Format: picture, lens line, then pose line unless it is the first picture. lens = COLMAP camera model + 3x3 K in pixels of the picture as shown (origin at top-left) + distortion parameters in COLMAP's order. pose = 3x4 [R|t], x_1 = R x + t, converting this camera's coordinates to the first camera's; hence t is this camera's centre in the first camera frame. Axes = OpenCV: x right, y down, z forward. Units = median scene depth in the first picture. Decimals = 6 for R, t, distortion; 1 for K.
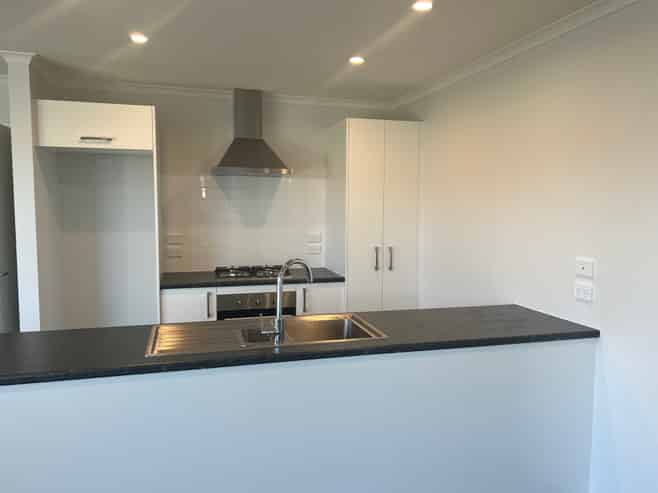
lens RADIAL K [[493.2, 0, 336.1], [0, 493.2, 246.3], [0, 0, 1]] dist [-0.027520, -0.018256]
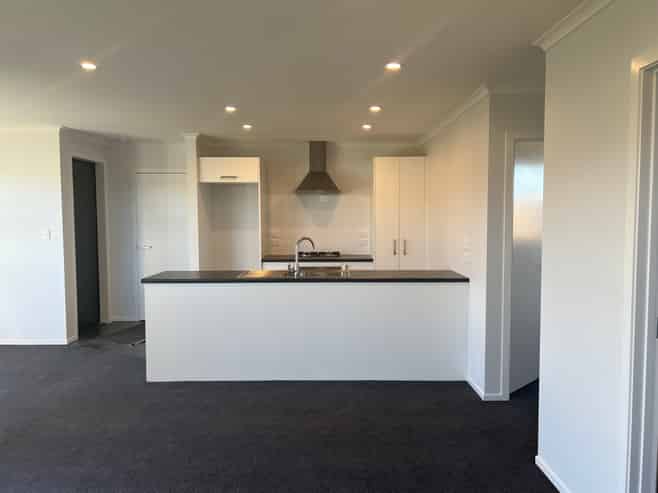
lens RADIAL K [[493.2, 0, 325.8], [0, 493.2, 245.0], [0, 0, 1]] dist [-0.027520, -0.018256]
pose [[0.955696, 0.007779, -0.294253, 0.329573], [-0.014742, 0.999661, -0.021451, 0.055344], [0.293987, 0.024838, 0.955487, -0.531166]]
